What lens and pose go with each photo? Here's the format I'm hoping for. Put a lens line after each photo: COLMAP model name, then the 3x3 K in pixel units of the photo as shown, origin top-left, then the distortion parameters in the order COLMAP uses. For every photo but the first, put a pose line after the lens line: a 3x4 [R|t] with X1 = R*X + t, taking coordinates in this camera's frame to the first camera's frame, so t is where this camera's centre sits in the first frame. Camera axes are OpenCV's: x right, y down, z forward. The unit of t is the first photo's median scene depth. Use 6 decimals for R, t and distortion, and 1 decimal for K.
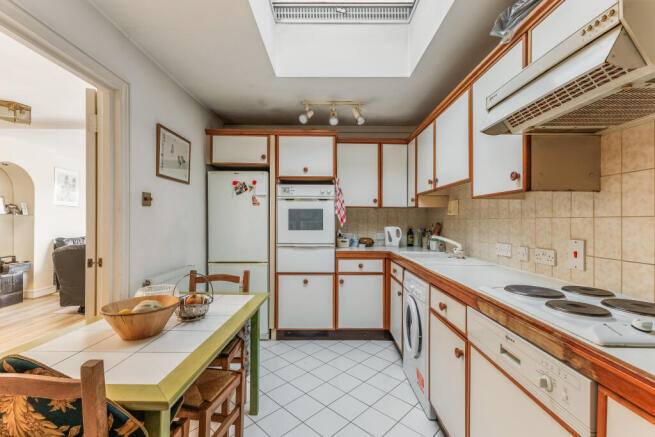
lens RADIAL K [[287.5, 0, 328.0], [0, 287.5, 219.1], [0, 0, 1]] dist [0.020670, -0.000569]
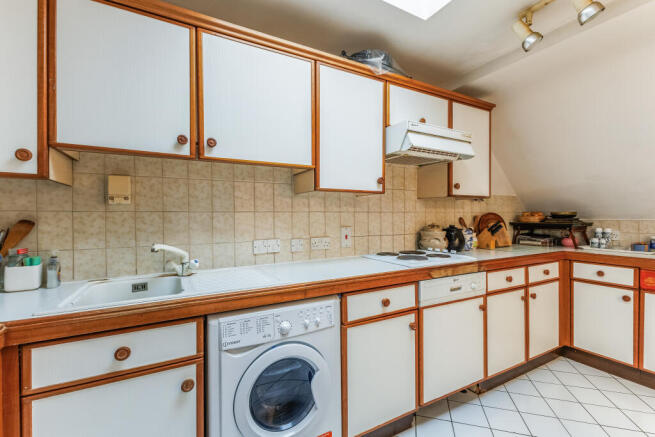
lens RADIAL K [[287.5, 0, 332.6], [0, 287.5, 217.4], [0, 0, 1]] dist [0.020670, -0.000569]
pose [[-0.475430, -0.012096, 0.879670, -0.420438], [-0.006596, 0.999926, 0.010184, 0.006873], [-0.879729, -0.000960, -0.475475, 1.823287]]
